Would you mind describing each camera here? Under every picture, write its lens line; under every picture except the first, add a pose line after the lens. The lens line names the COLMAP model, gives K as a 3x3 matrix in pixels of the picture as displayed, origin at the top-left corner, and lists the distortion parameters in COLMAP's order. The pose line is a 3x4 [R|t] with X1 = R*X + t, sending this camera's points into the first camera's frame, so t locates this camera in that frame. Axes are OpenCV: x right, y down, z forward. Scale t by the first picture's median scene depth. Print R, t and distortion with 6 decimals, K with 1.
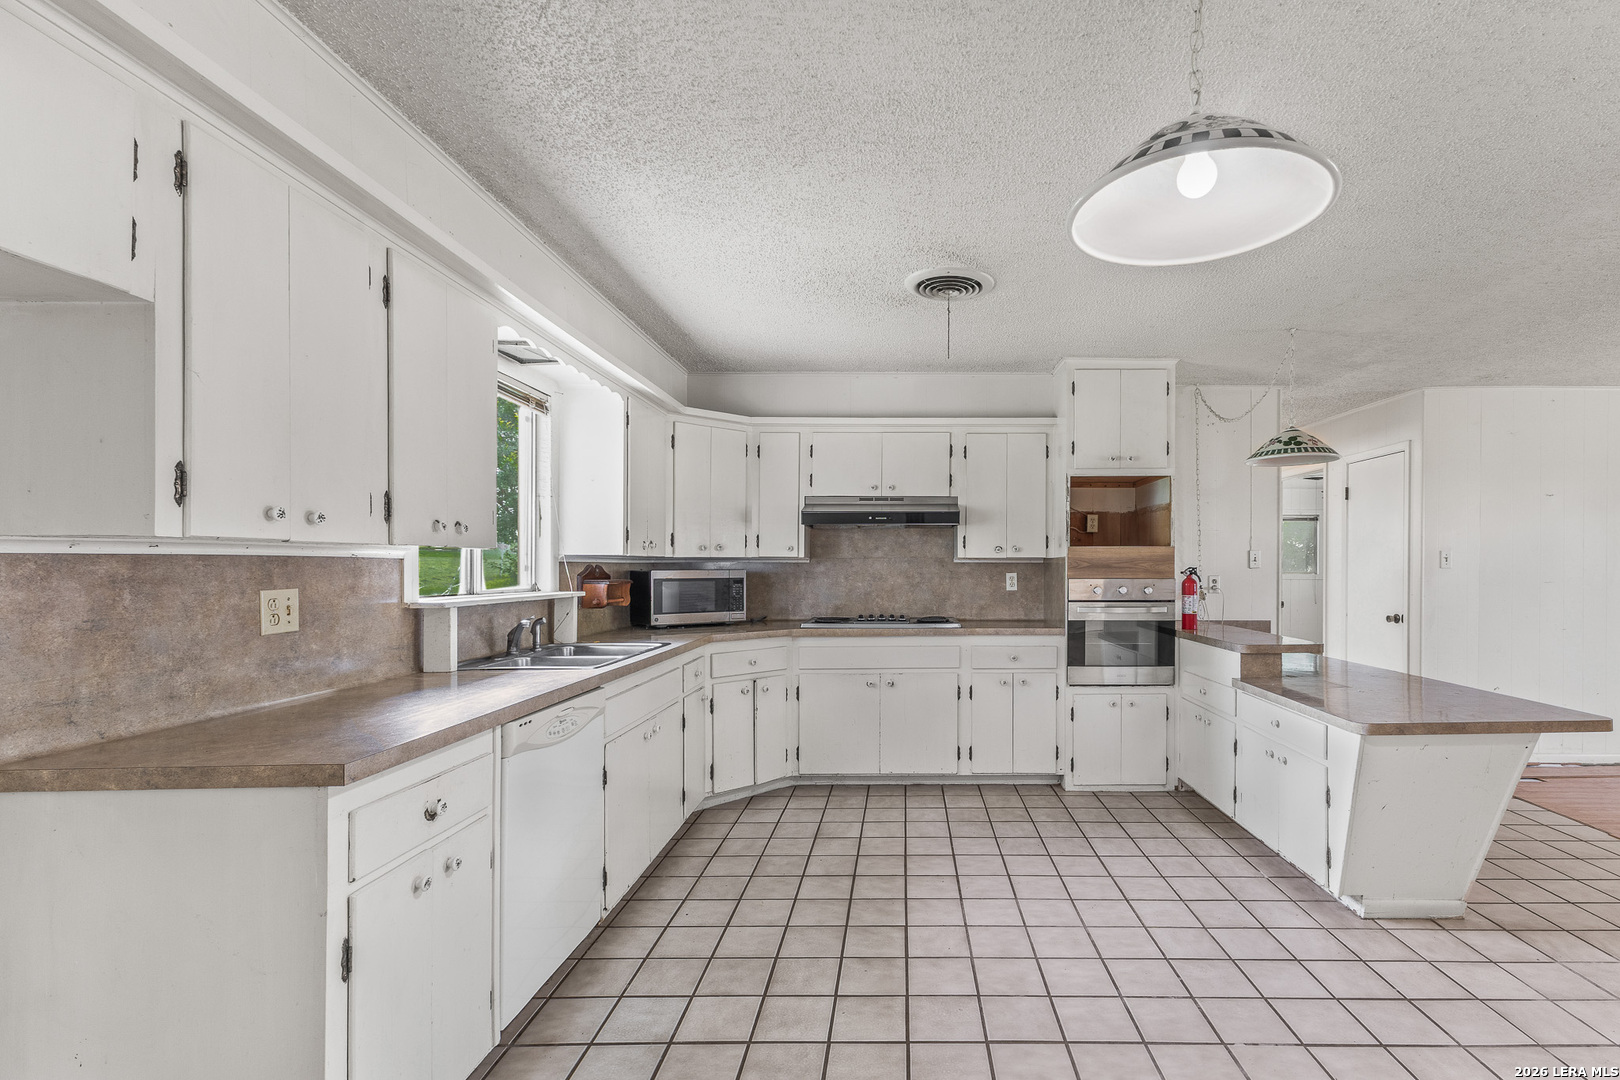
lens RADIAL K [[732.5, 0, 894.3], [0, 732.5, 567.0], [0, 0, 1]] dist [0.007129, 0.000497]
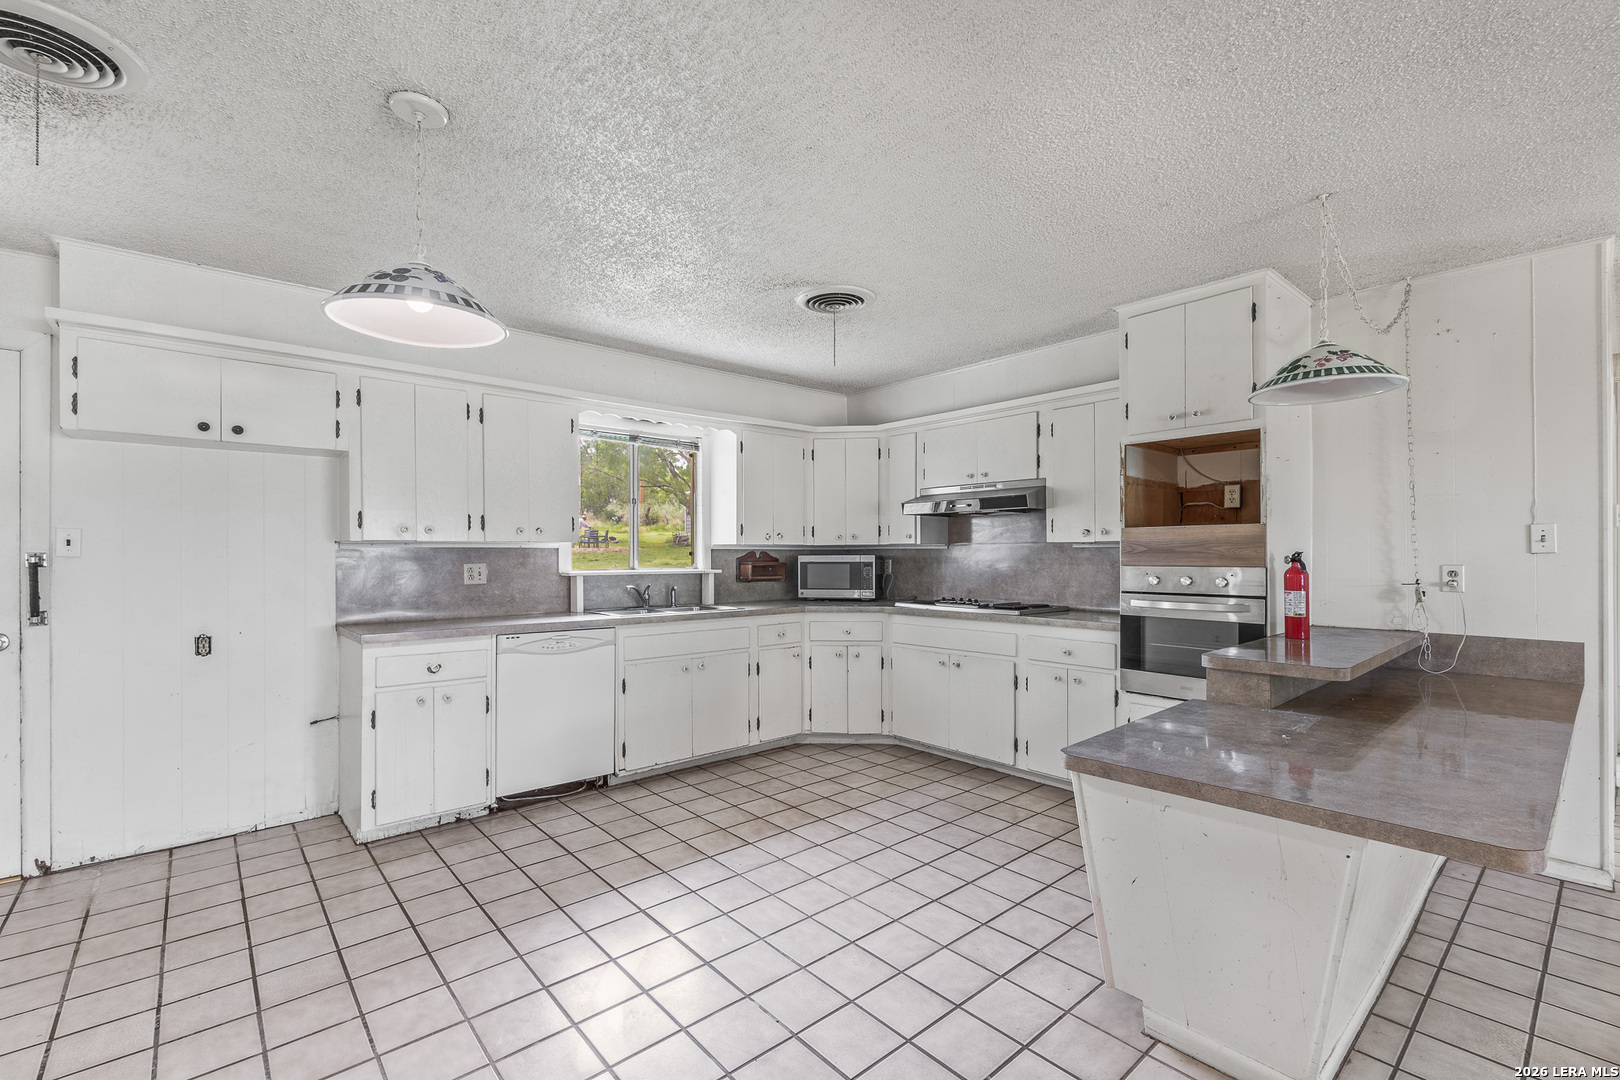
lens RADIAL K [[700.6, 0, 812.4], [0, 700.6, 553.6], [0, 0, 1]] dist [0.003299, 0.000120]
pose [[0.656898, -0.001627, -0.753977, 0.627995], [0.000881, 0.999999, -0.001390, 0.002842], [0.753979, 0.000249, 0.656899, 0.197323]]
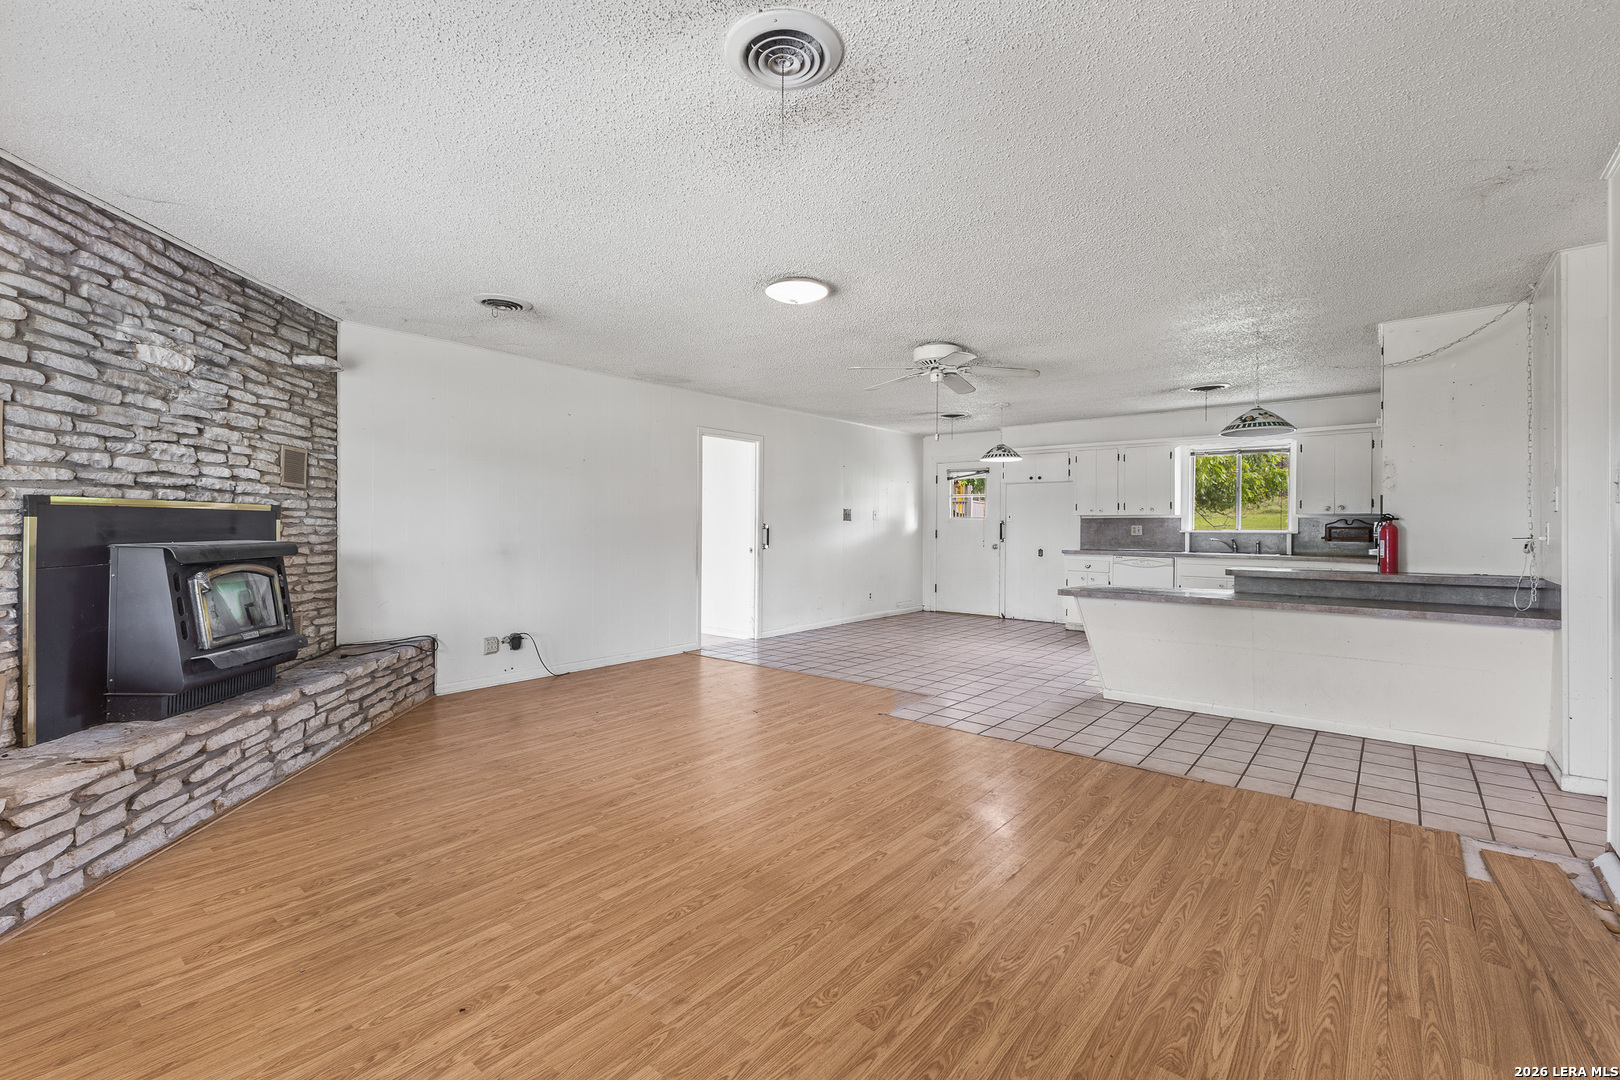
lens RADIAL K [[714.9, 0, 803.6], [0, 714.9, 528.2], [0, 0, 1]] dist [0.008737, -0.000164]
pose [[-0.641137, -0.002615, -0.767422, 1.807755], [-0.006128, 0.999980, 0.001712, 0.025726], [0.767402, 0.005800, -0.641140, 1.070160]]
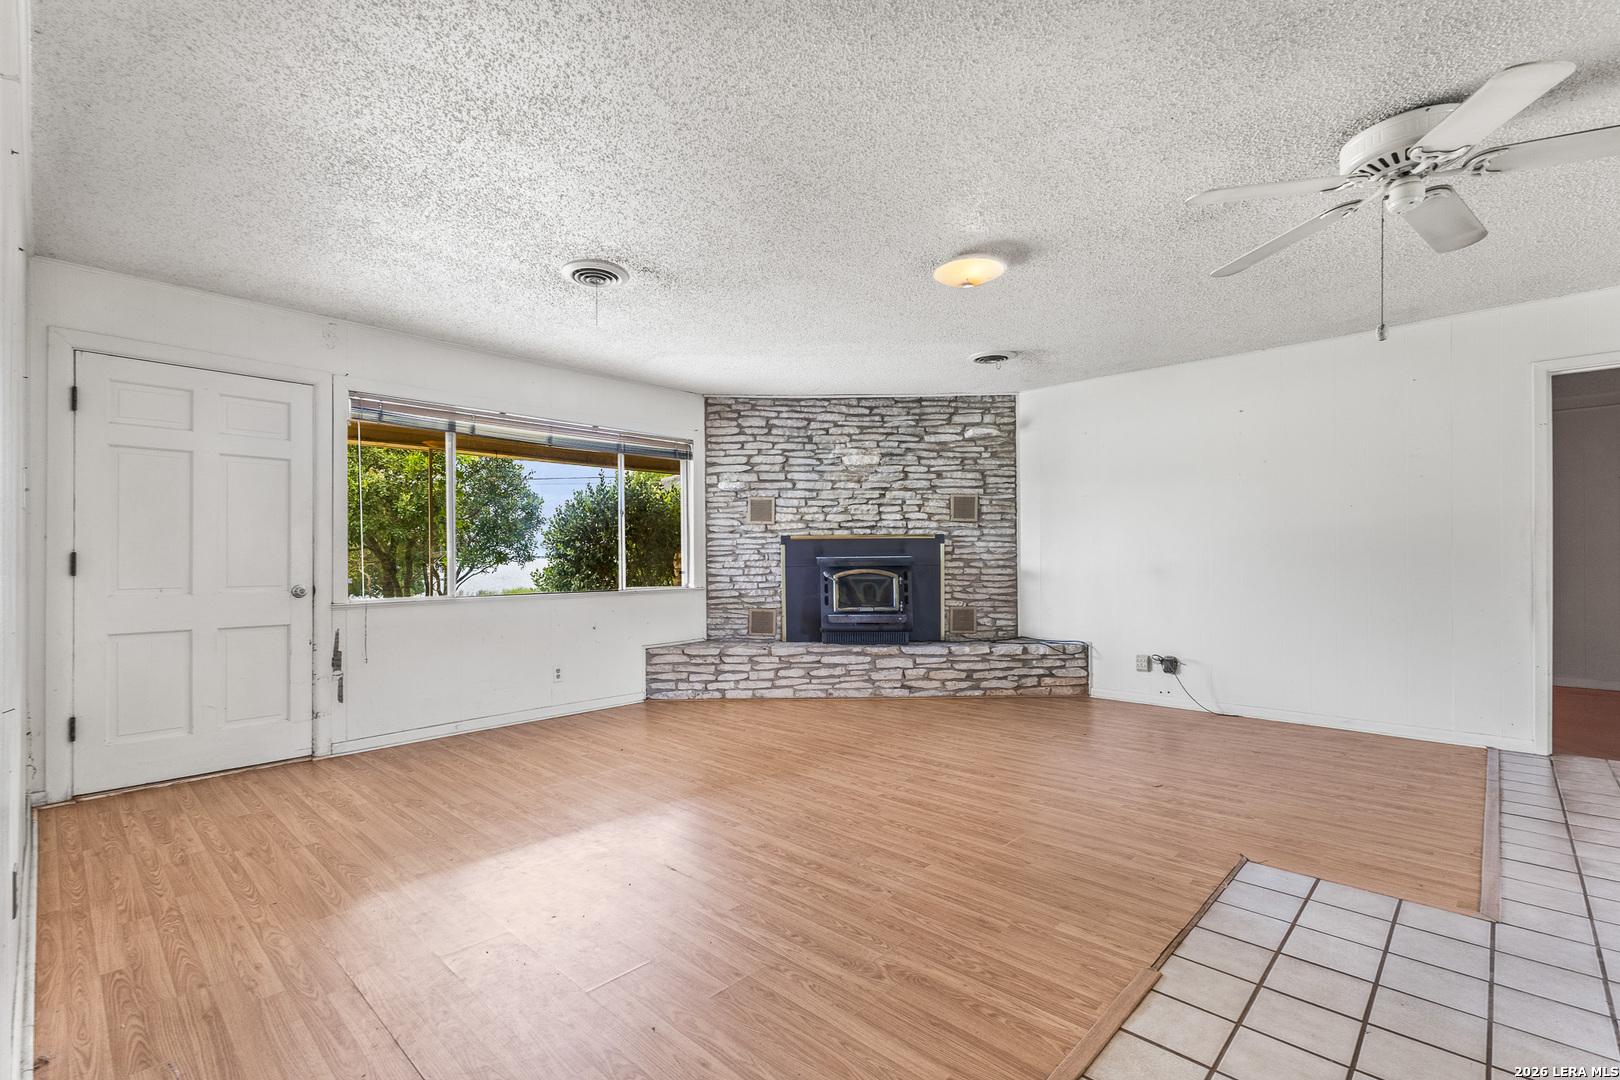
lens RADIAL K [[714.9, 0, 788.5], [0, 714.9, 559.2], [0, 0, 1]] dist [0.008737, -0.000164]
pose [[-0.714589, 0.001196, 0.699543, 0.690938], [0.005999, 0.999972, 0.004418, 0.044642], [-0.699518, 0.007354, -0.714577, 1.198615]]
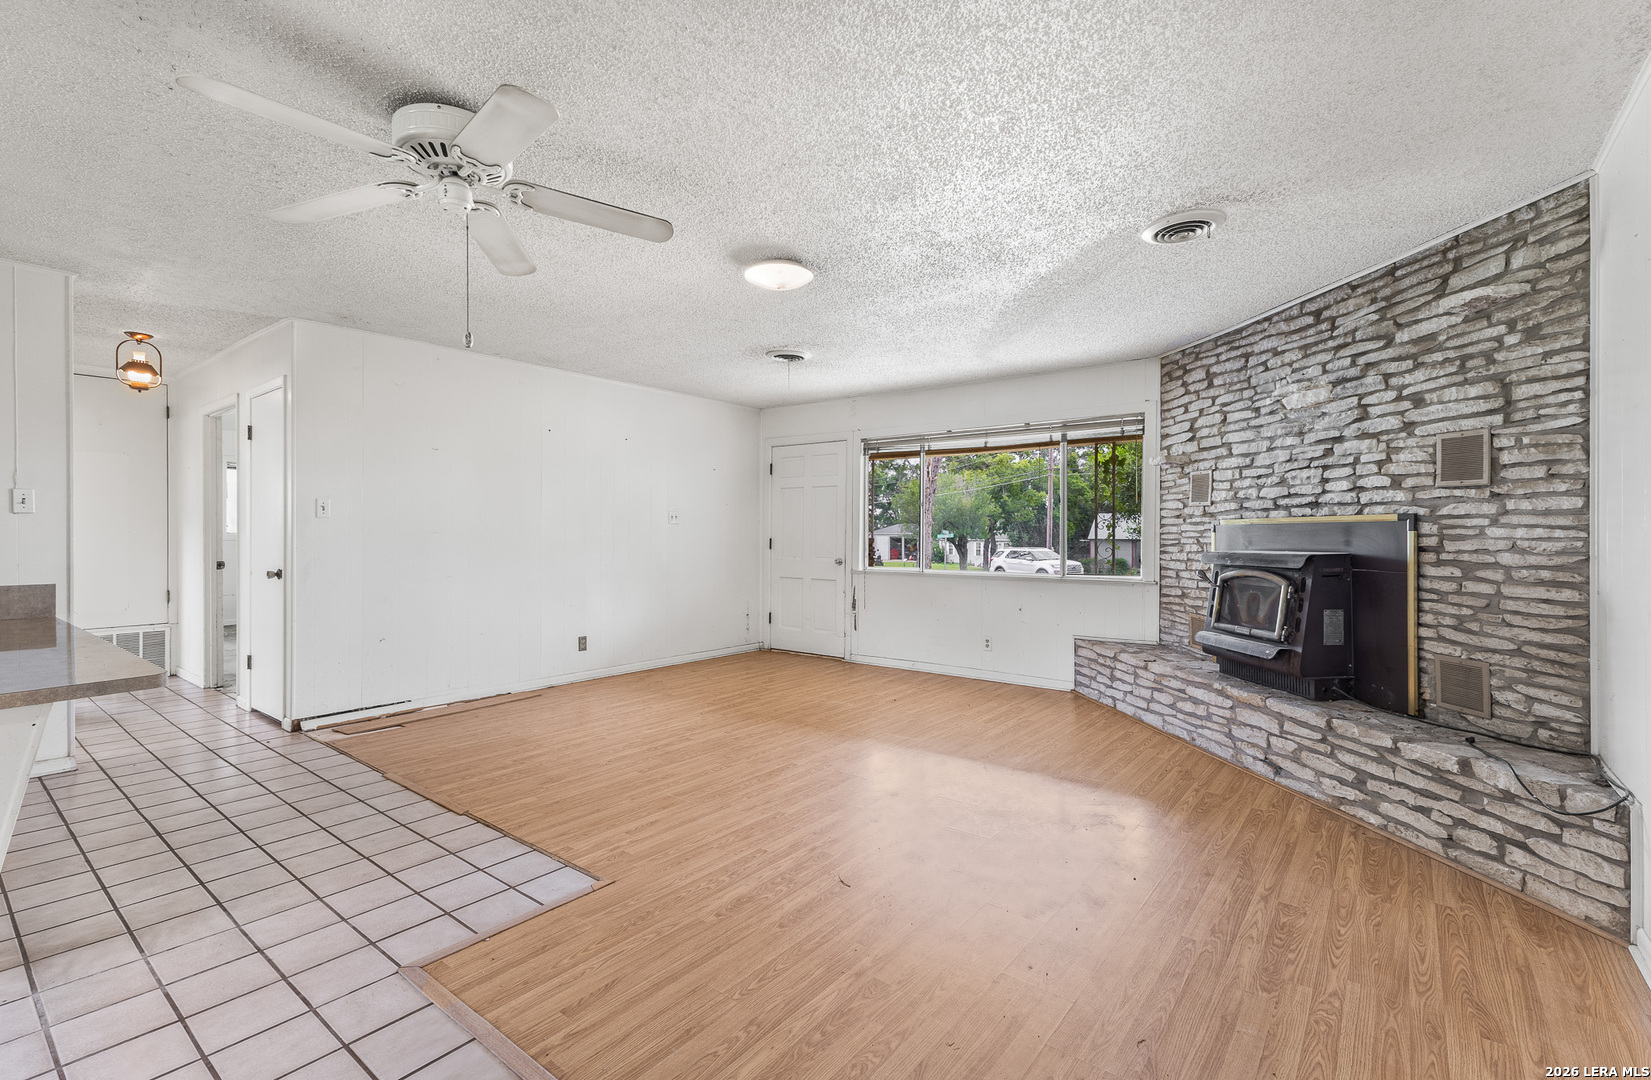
lens RADIAL K [[725.2, 0, 827.5], [0, 725.2, 535.6], [0, 0, 1]] dist [0.008202, 0.000825]
pose [[0.610946, 0.000310, 0.791672, 0.474915], [-0.001959, 0.999997, 0.001120, 0.025580], [-0.791670, -0.002235, 0.610945, -0.090141]]
